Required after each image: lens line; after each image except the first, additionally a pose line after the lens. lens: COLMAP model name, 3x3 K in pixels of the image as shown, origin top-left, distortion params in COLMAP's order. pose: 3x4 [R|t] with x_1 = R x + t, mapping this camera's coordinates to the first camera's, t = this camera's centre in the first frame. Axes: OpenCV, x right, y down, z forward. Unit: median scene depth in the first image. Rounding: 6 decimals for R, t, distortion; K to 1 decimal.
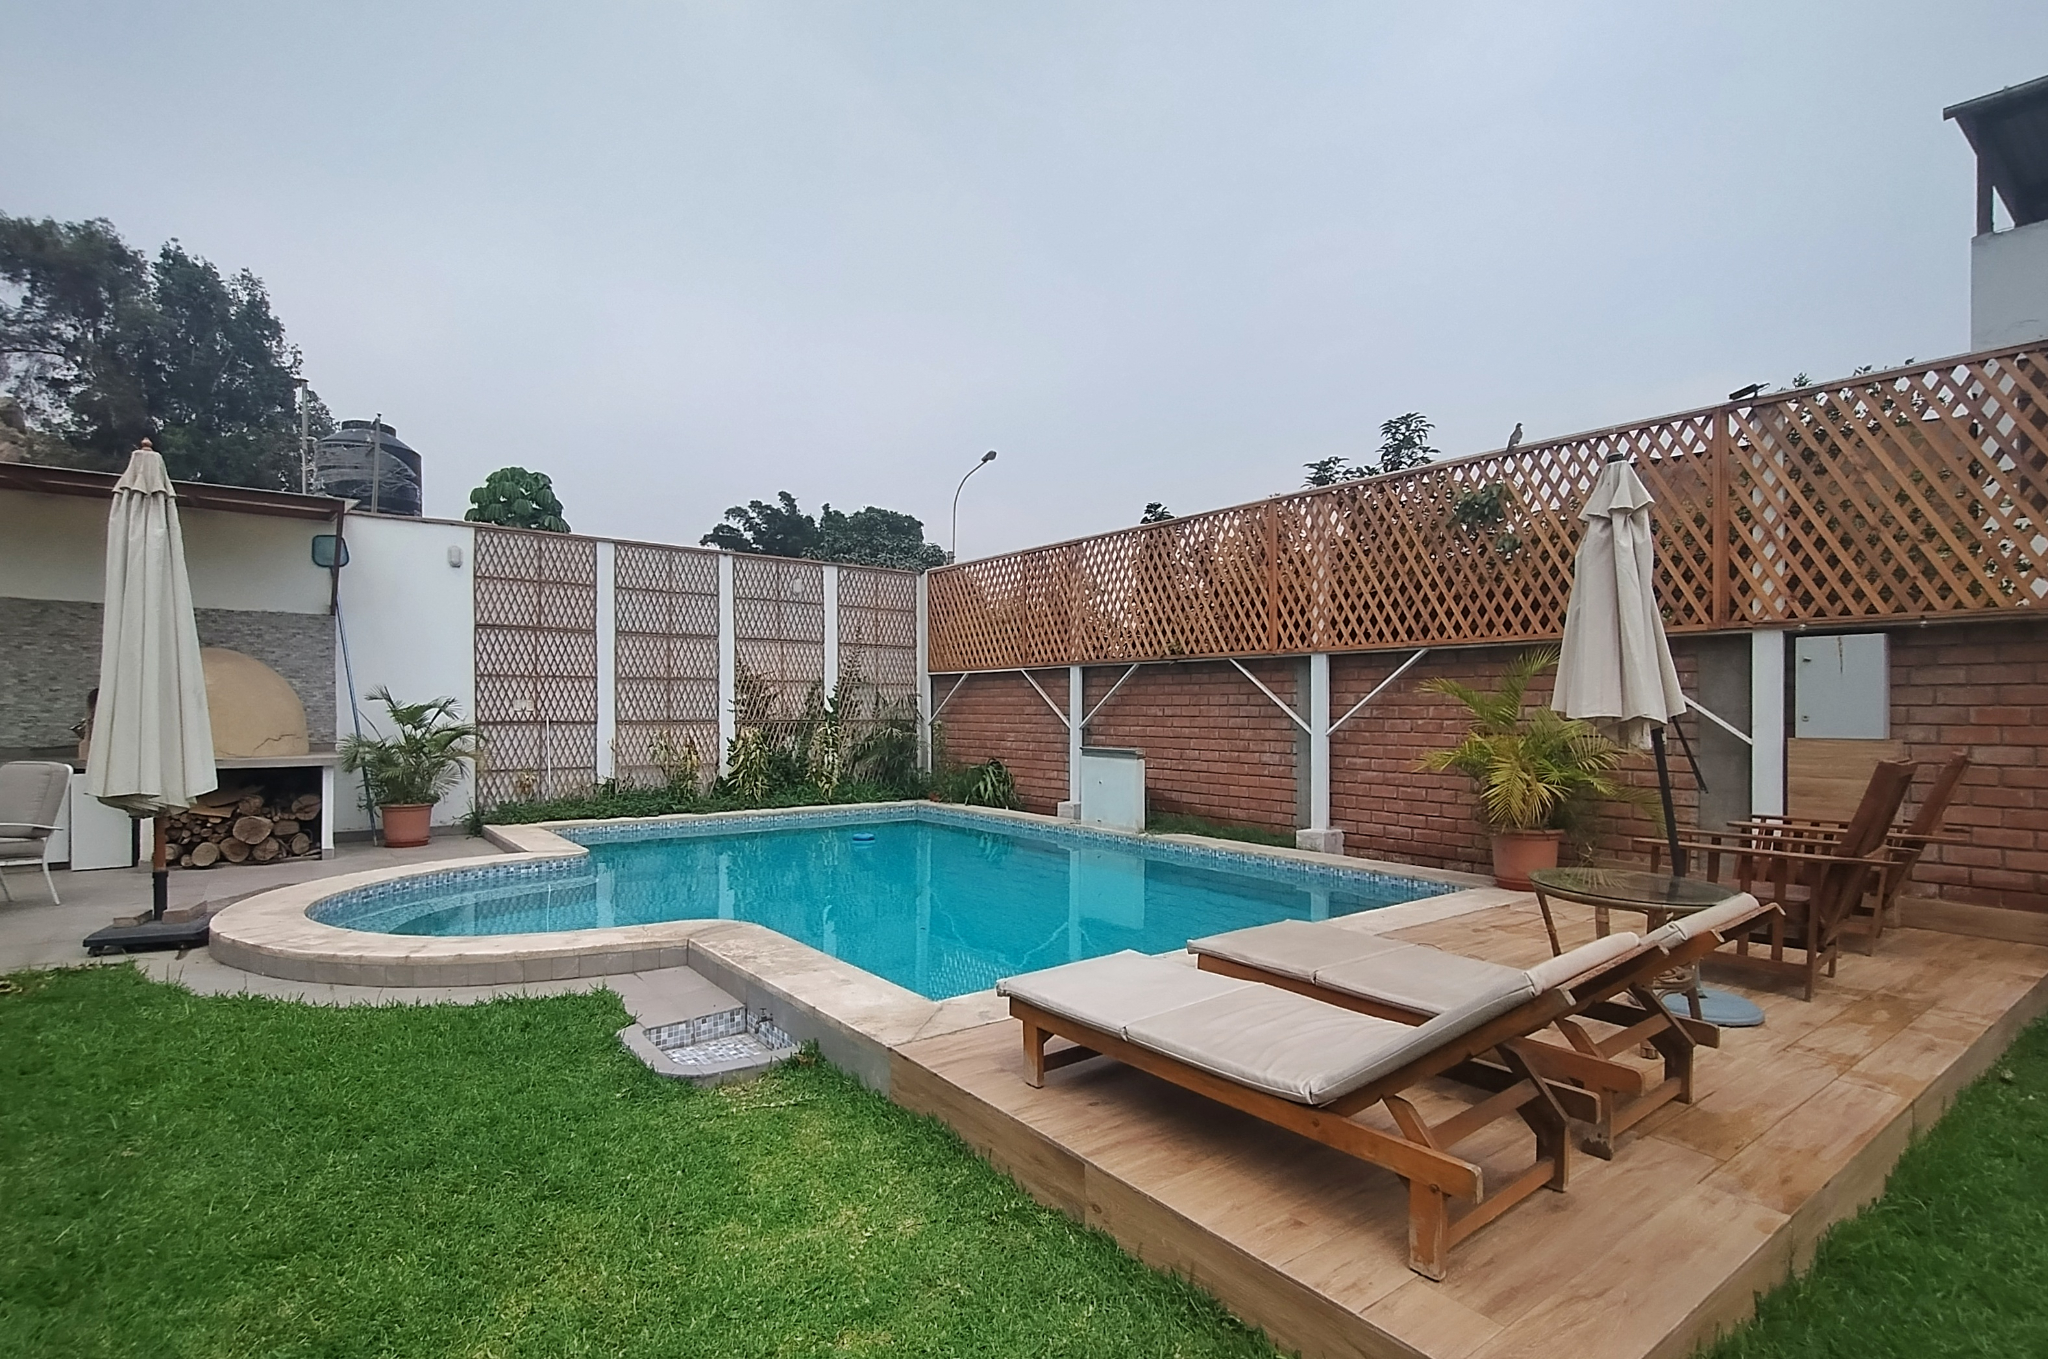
lens RADIAL K [[988.9, 0, 1024.2], [0, 988.9, 701.5], [0, 0, 1]] dist [0.003183, 0.000093]
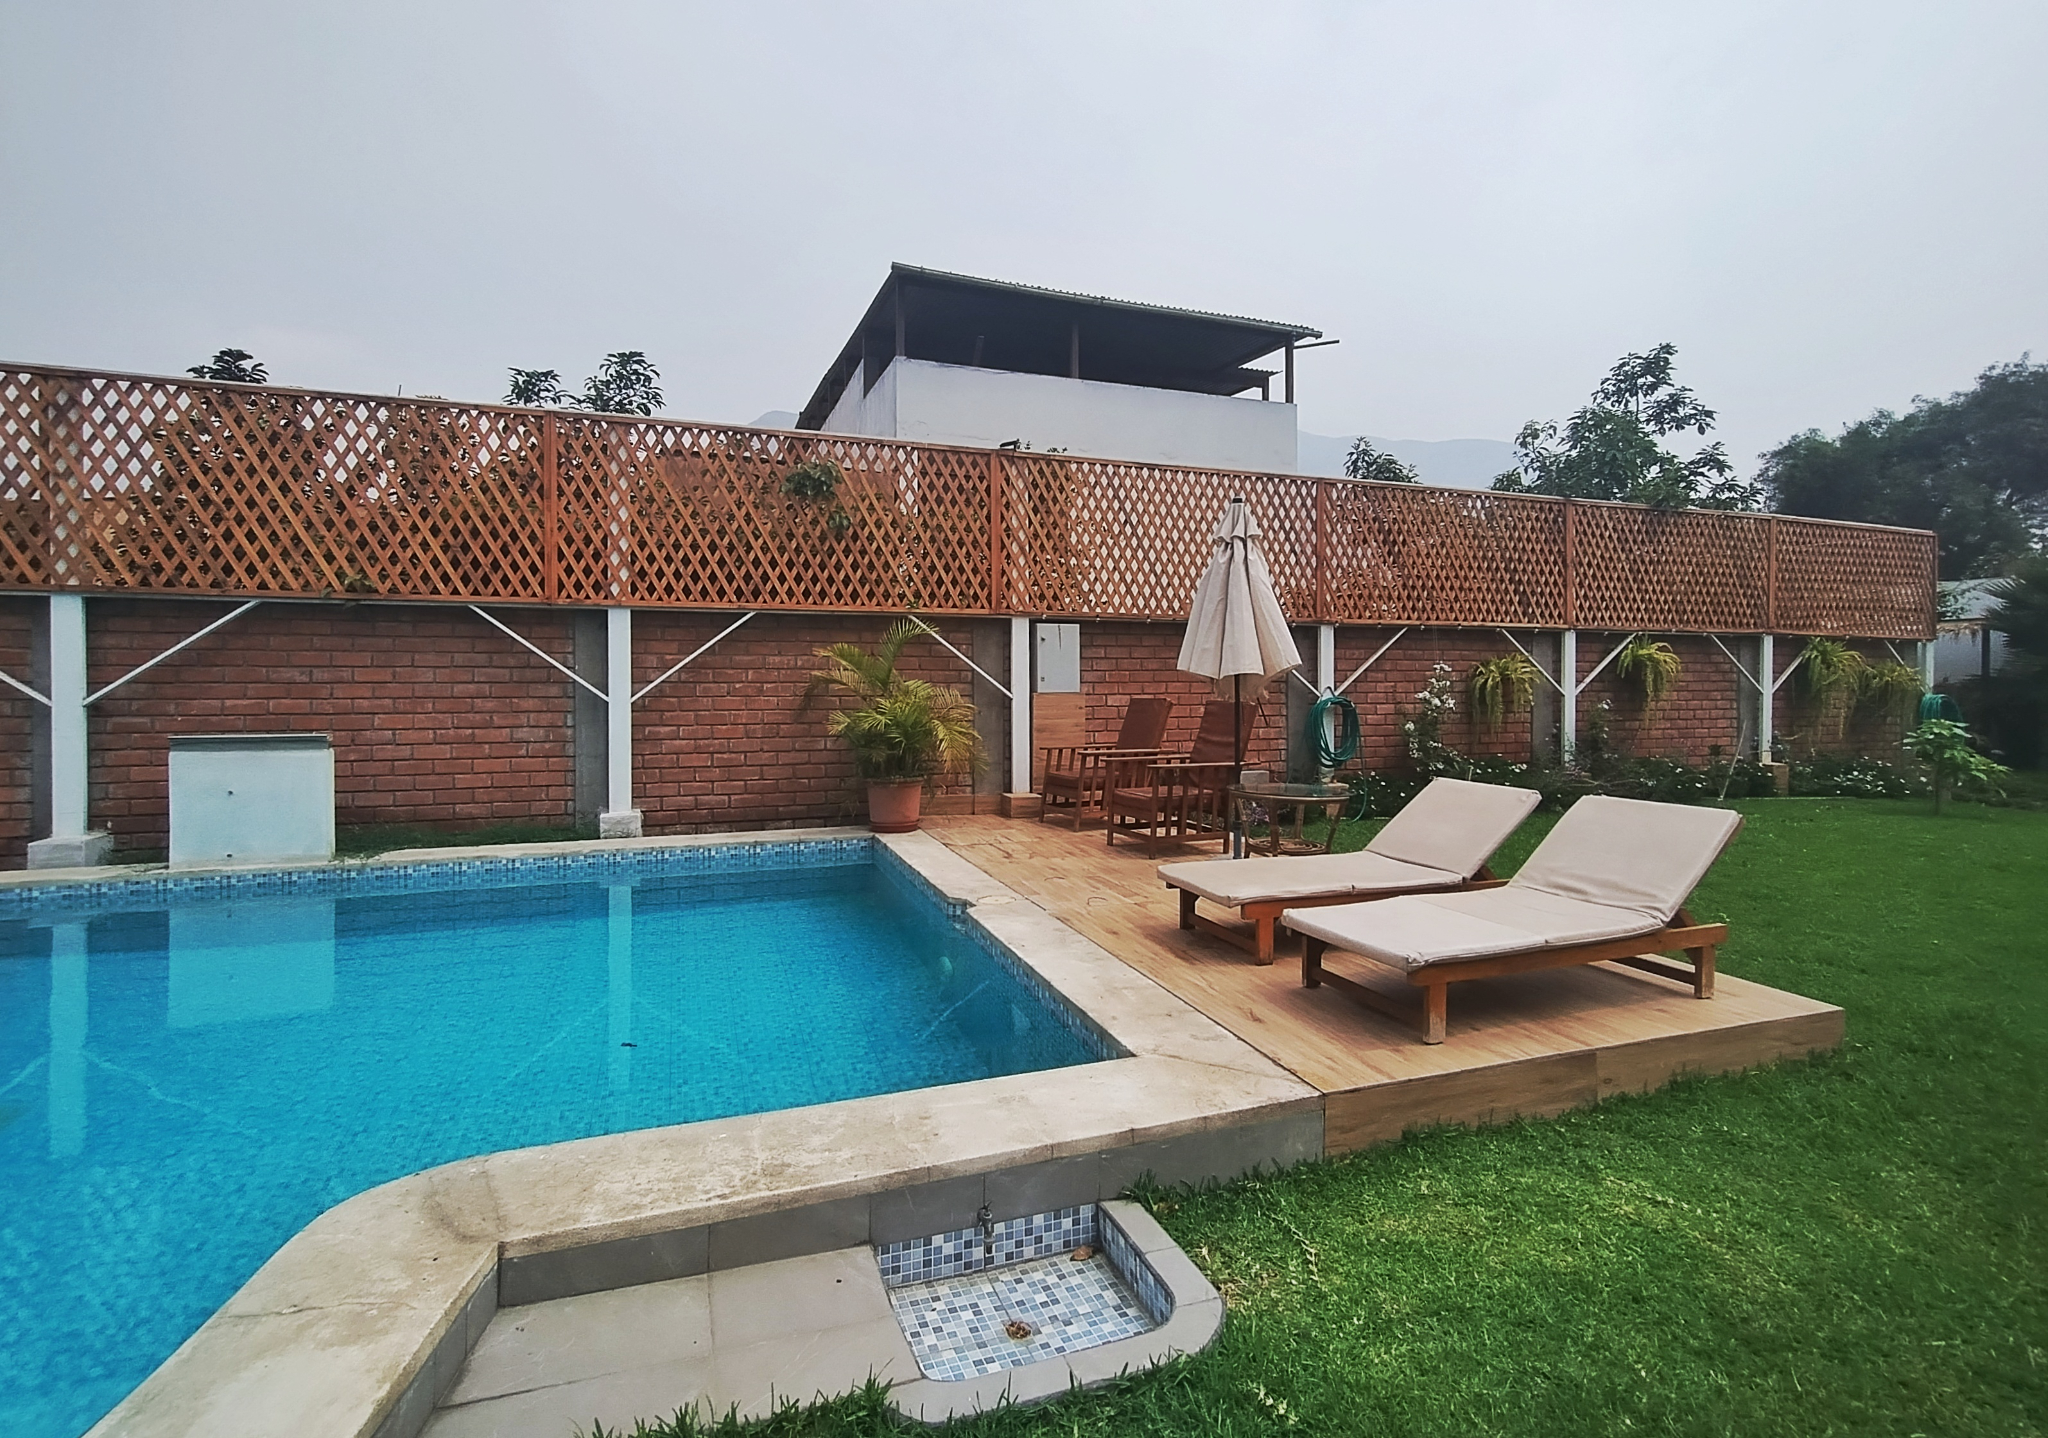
lens RADIAL K [[958.3, 0, 1020.7], [0, 958.3, 679.0], [0, 0, 1]] dist [-0.009910, 0.000085]
pose [[0.297964, -0.003494, 0.954571, -0.392592], [-0.007425, 0.999955, 0.005978, 0.006051], [-0.954548, -0.008869, 0.297925, 0.421516]]
